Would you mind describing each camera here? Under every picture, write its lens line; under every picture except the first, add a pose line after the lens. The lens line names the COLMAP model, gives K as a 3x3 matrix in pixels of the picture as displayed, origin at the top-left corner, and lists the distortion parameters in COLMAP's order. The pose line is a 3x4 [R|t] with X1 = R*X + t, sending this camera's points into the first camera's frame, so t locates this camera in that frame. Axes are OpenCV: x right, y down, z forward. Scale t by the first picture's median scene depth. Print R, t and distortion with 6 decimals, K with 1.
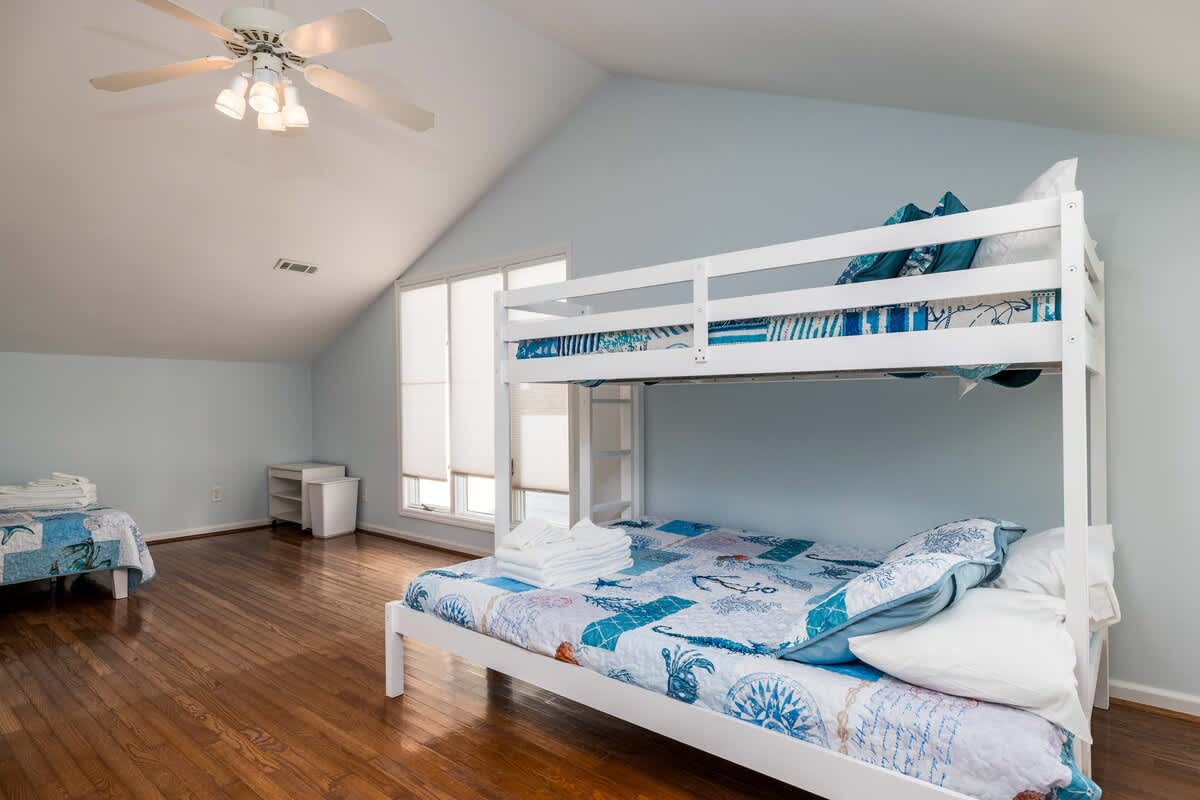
lens RADIAL K [[653.5, 0, 596.3], [0, 653.5, 397.4], [0, 0, 1]] dist [-0.002192, 0.001432]
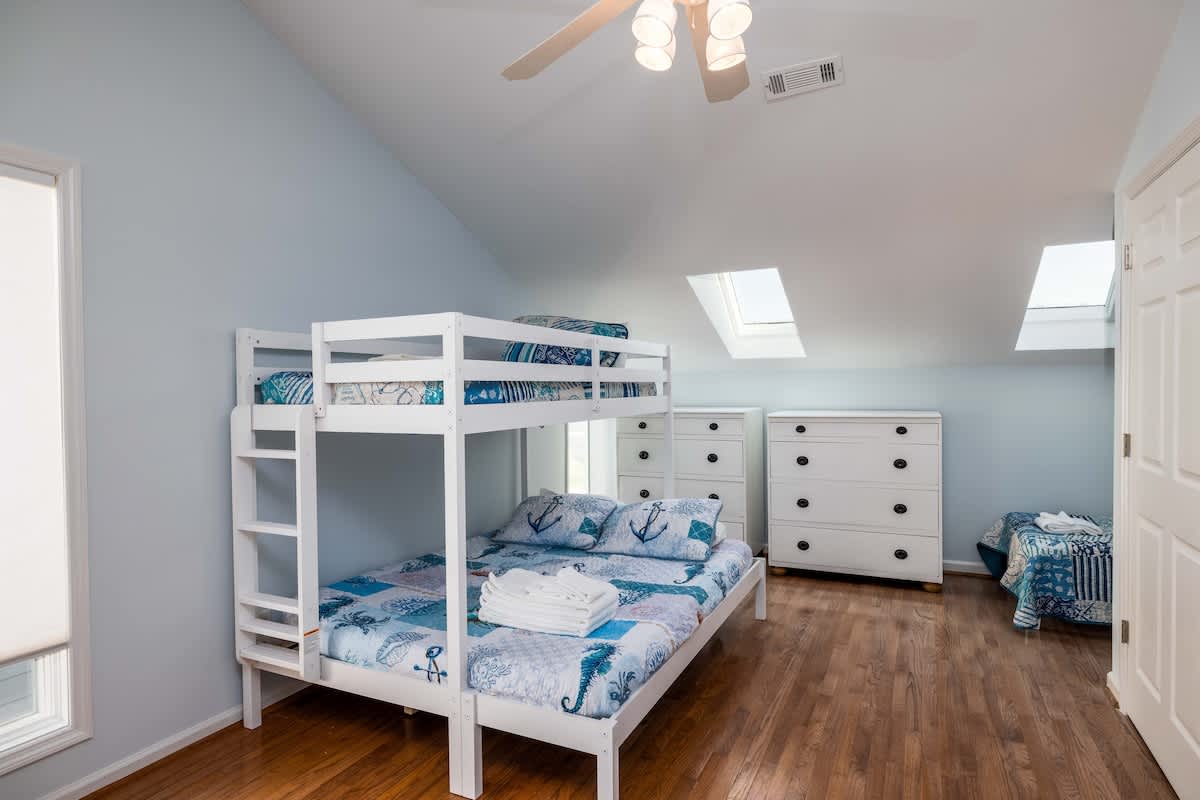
lens RADIAL K [[653.5, 0, 596.3], [0, 653.5, 397.4], [0, 0, 1]] dist [-0.002192, 0.001432]
pose [[-0.231538, -0.002234, 0.972823, -1.166991], [0.007053, 0.999967, 0.003975, -0.086903], [-0.972800, 0.007781, -0.231514, 1.297735]]
